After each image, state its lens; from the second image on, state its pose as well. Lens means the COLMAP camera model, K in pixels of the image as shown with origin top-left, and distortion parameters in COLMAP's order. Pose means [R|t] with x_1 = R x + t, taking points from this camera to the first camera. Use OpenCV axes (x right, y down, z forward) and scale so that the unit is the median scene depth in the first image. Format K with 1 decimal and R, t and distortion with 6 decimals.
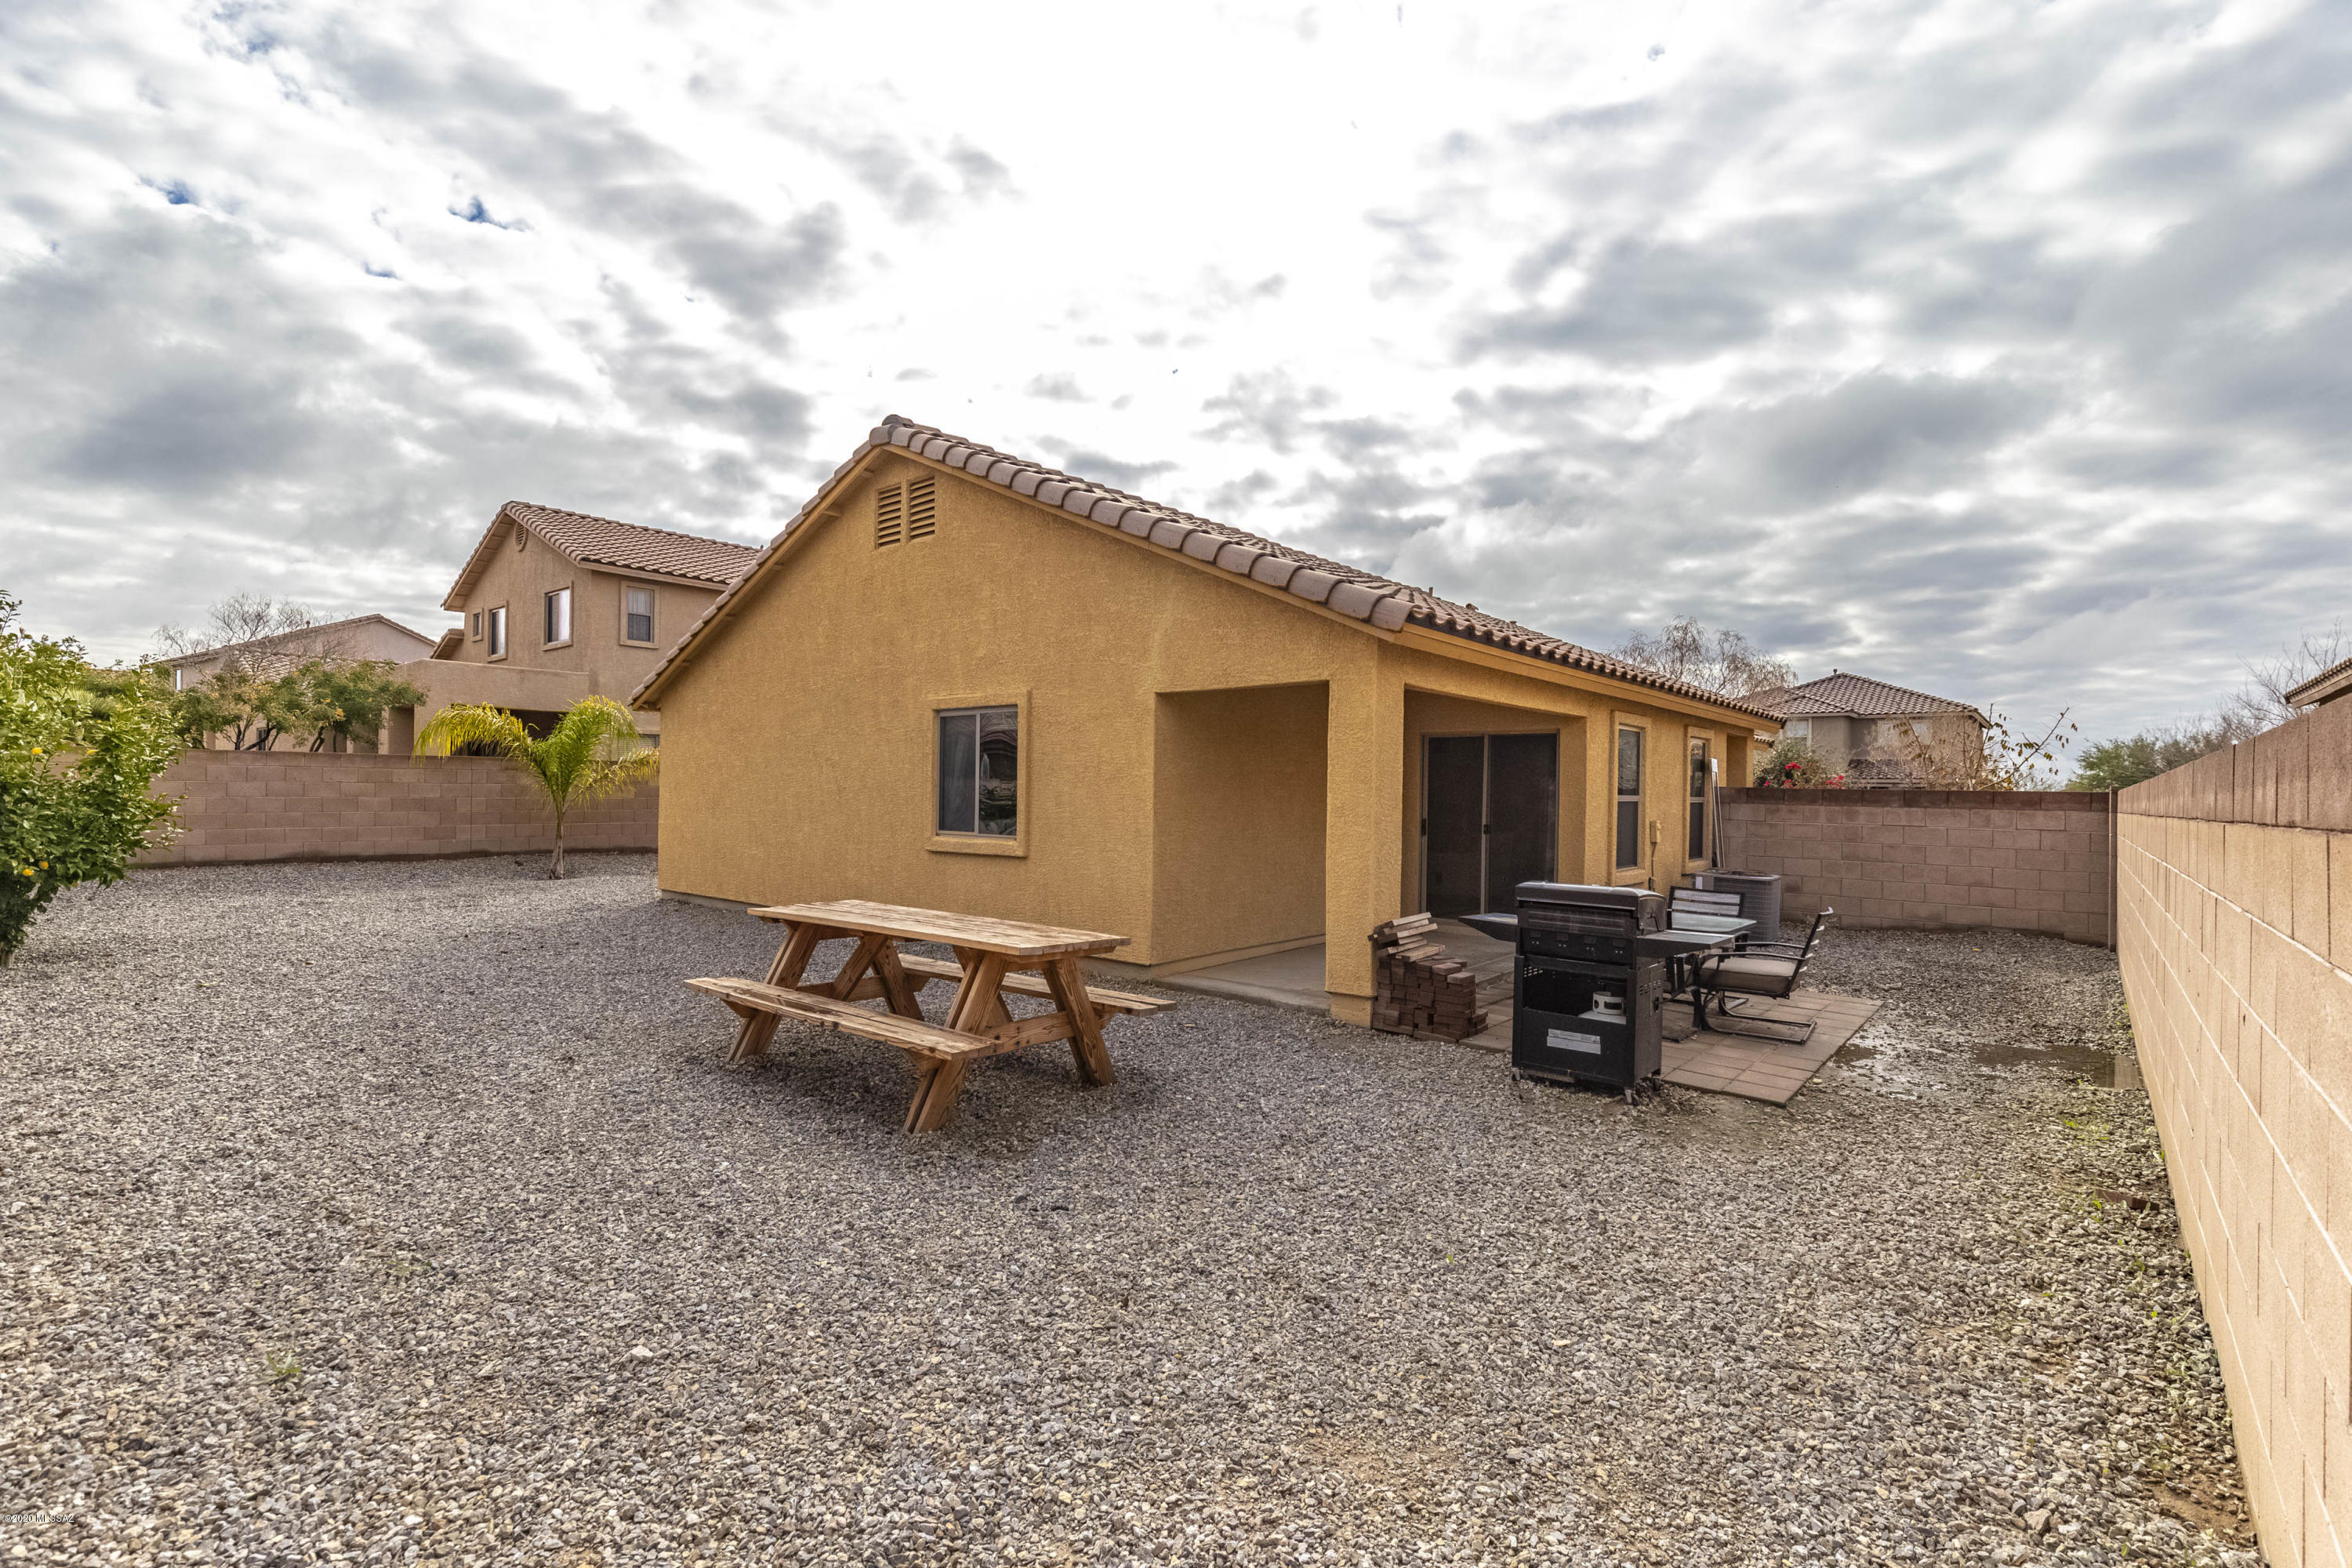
lens RADIAL K [[1039.4, 0, 1216.6], [0, 1039.4, 785.3], [0, 0, 1]] dist [0.017053, 0.000137]
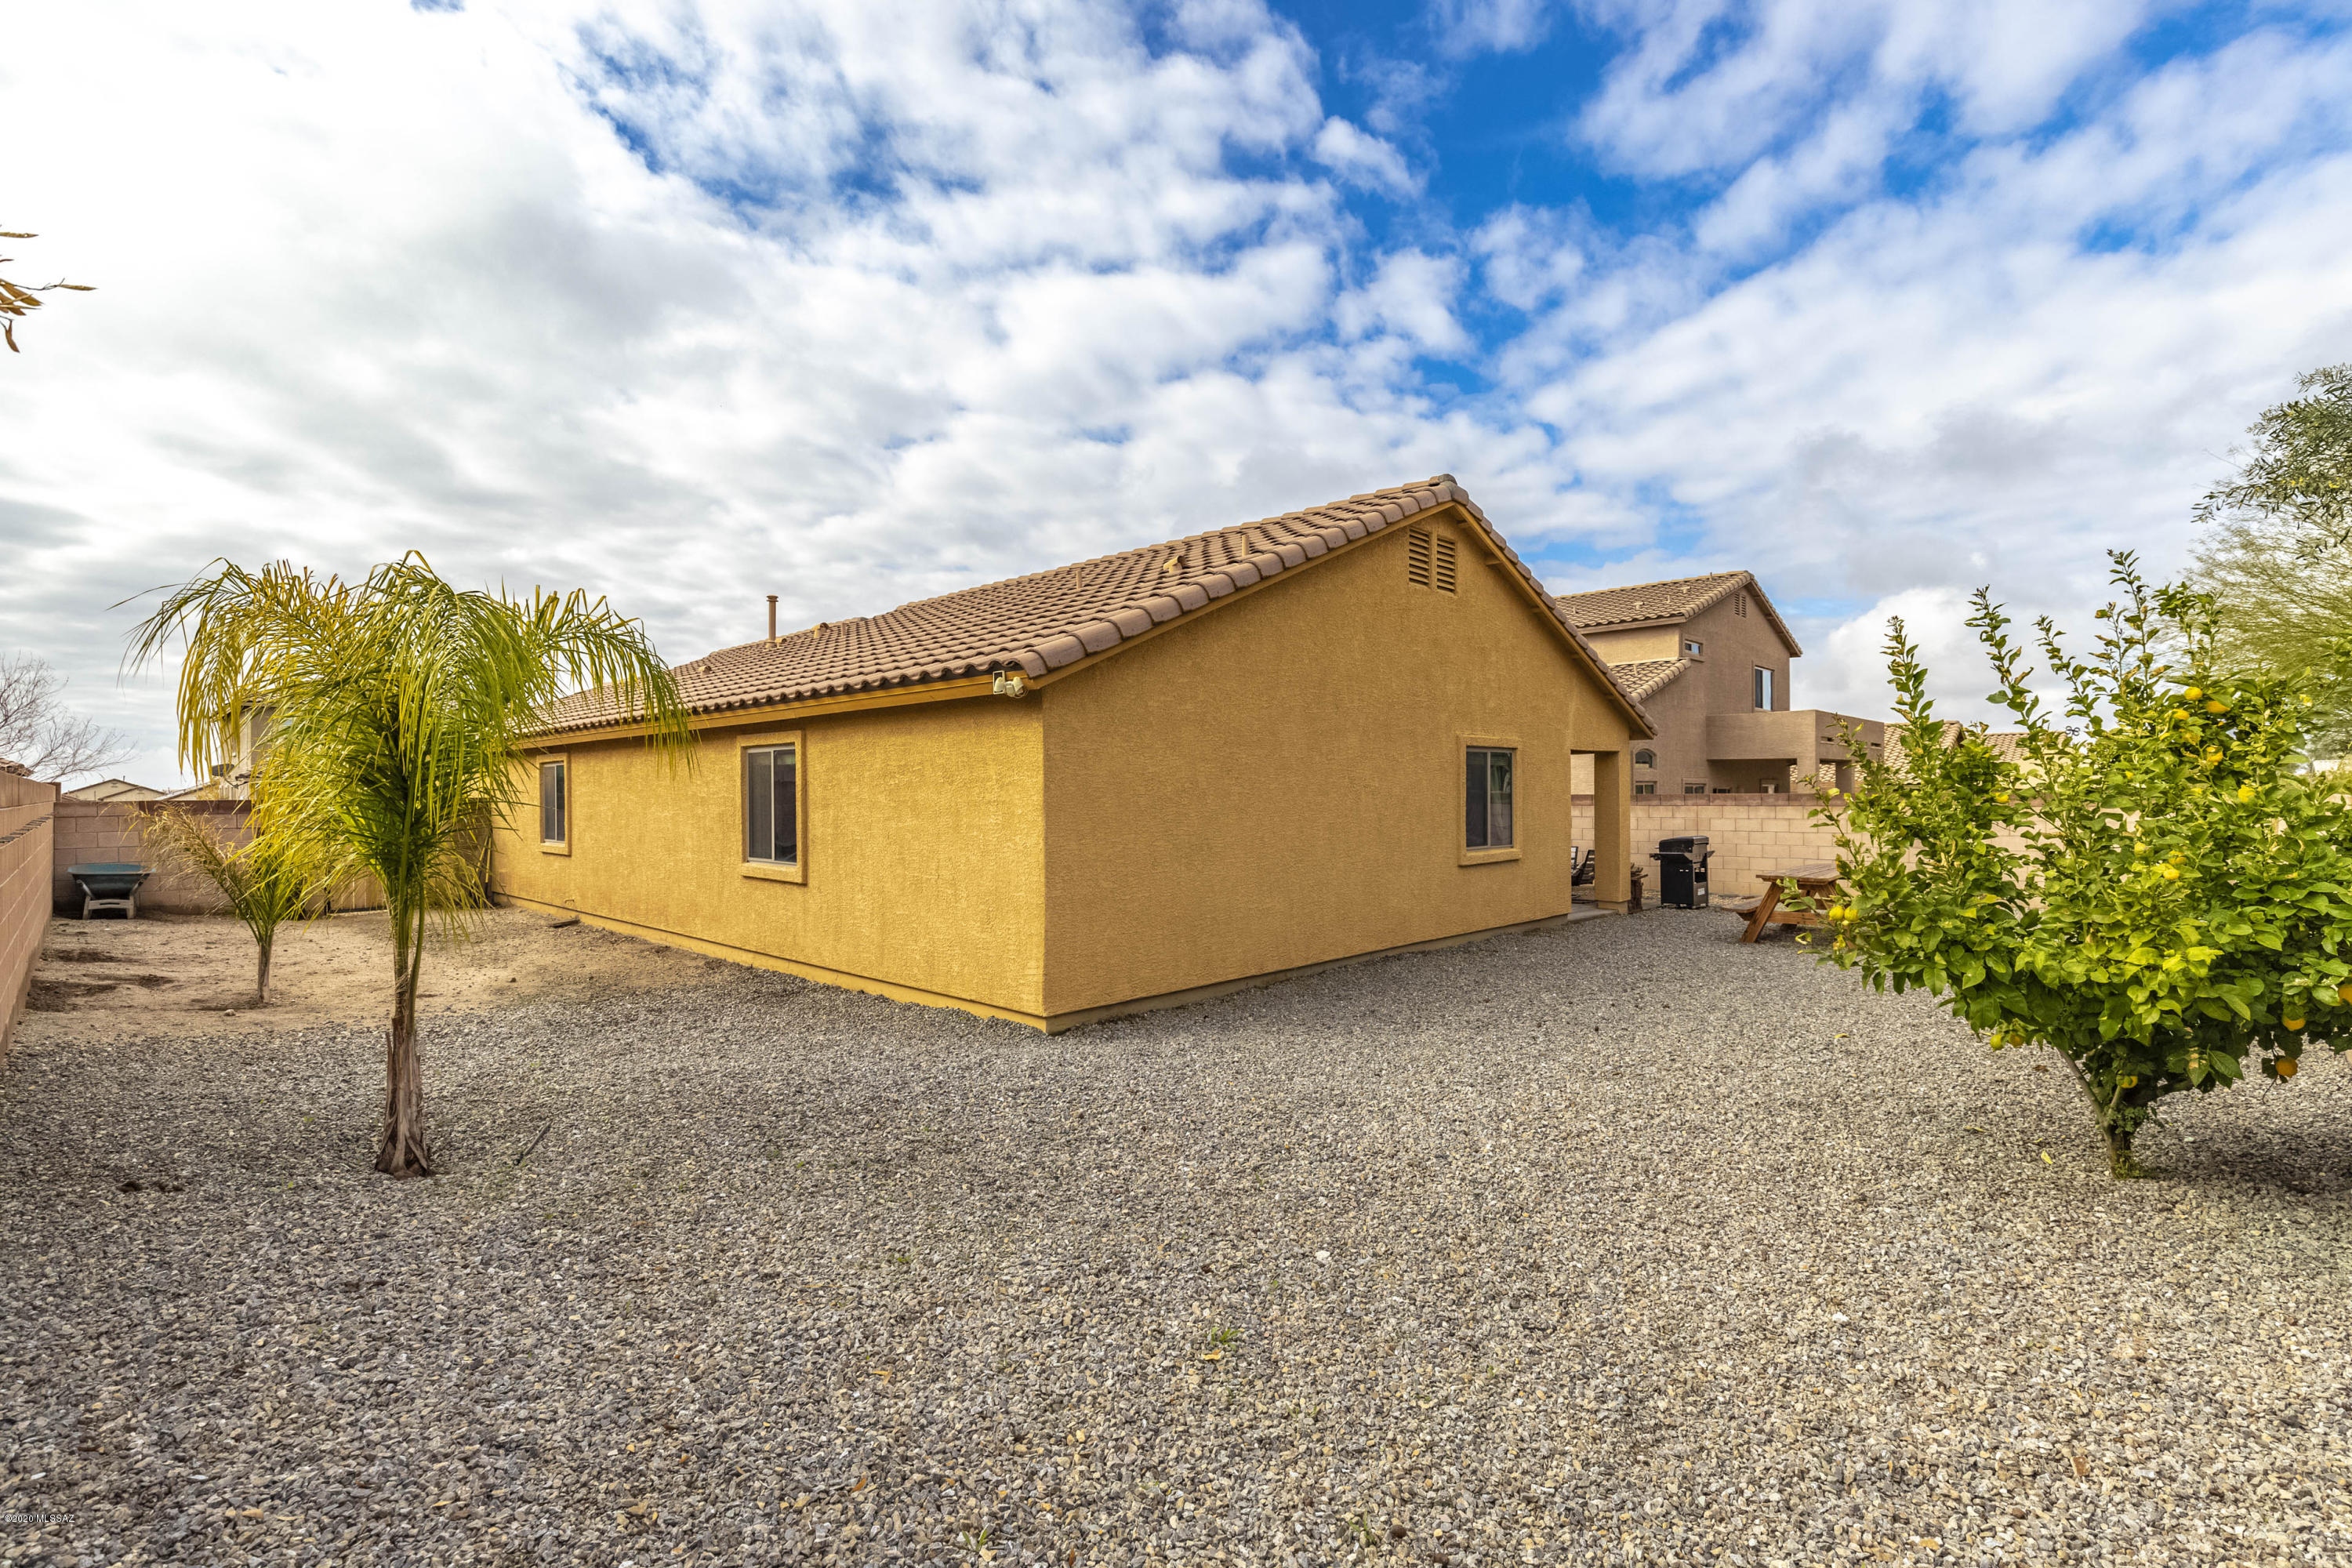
lens RADIAL K [[1039.4, 0, 1216.6], [0, 1039.4, 785.3], [0, 0, 1]] dist [0.017053, 0.000137]
pose [[0.071921, -0.012158, 0.997336, -1.469964], [-0.003853, 0.999915, 0.012467, -0.041074], [-0.997403, -0.004739, 0.071868, 1.196902]]
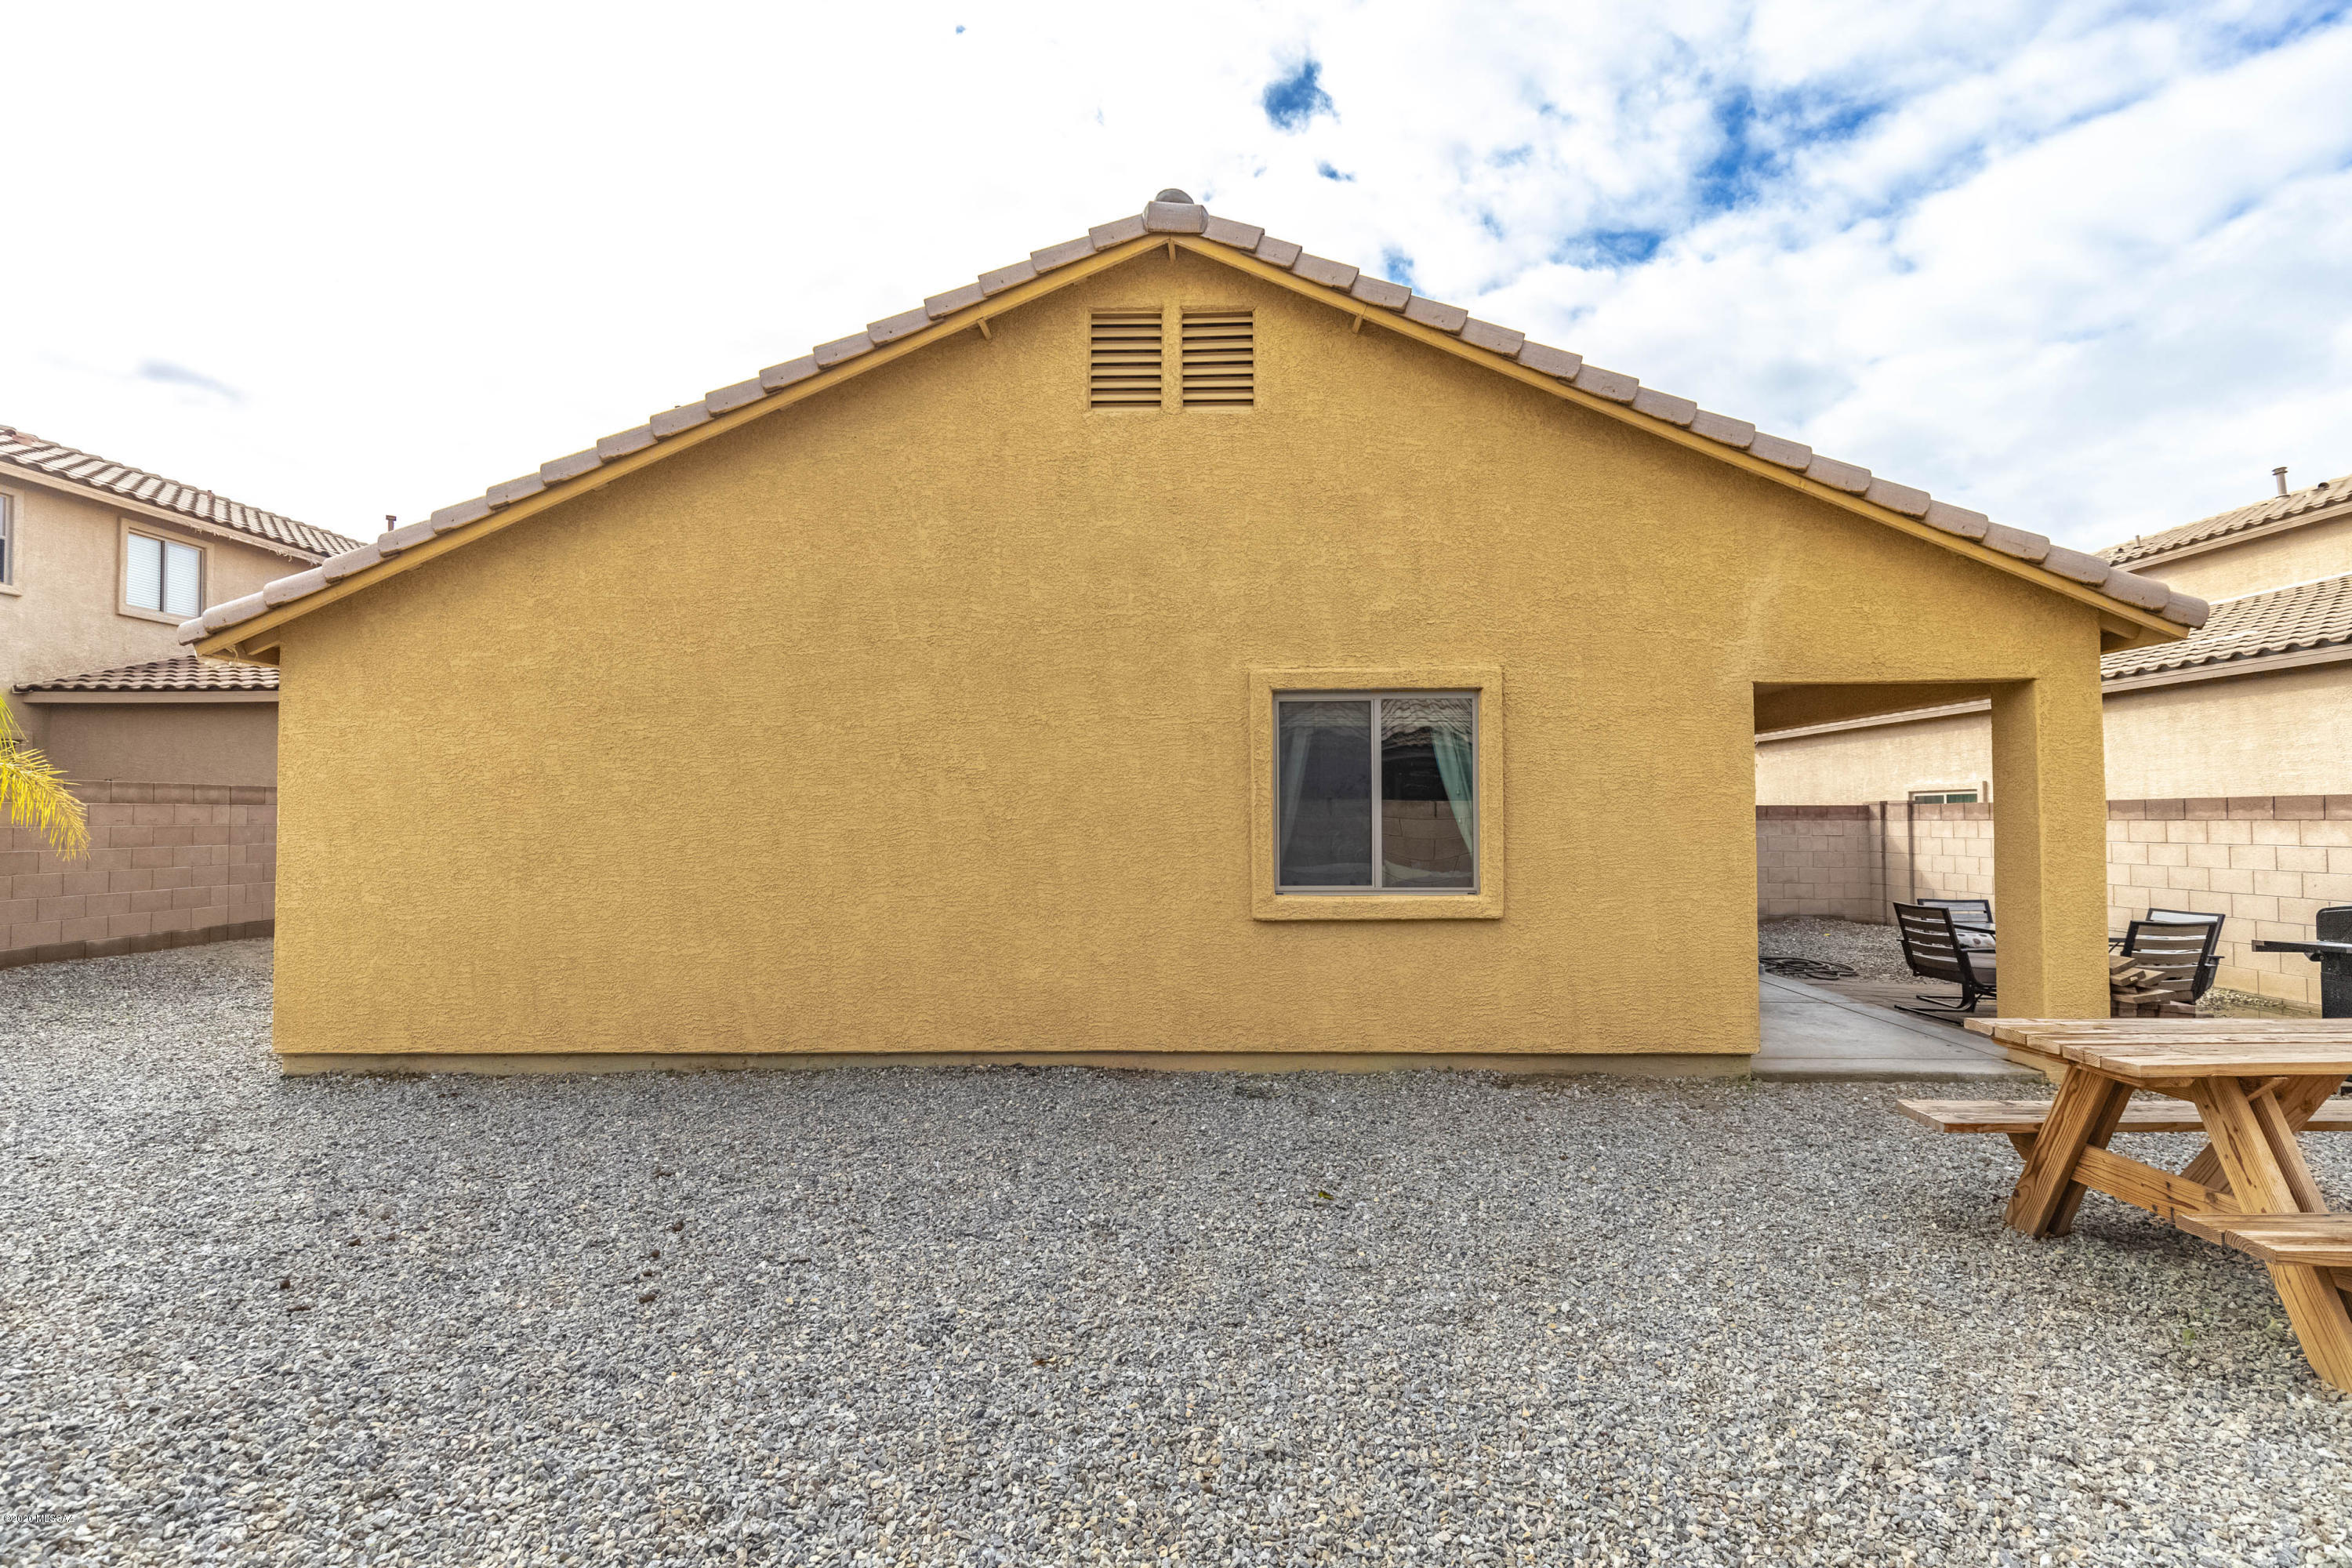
lens RADIAL K [[1039.4, 0, 1216.6], [0, 1039.4, 785.3], [0, 0, 1]] dist [0.017053, 0.000137]
pose [[0.790285, 0.001281, 0.612738, -0.673531], [0.011342, 0.999796, -0.016719, -0.006327], [-0.612634, 0.020162, 0.790110, 0.536581]]
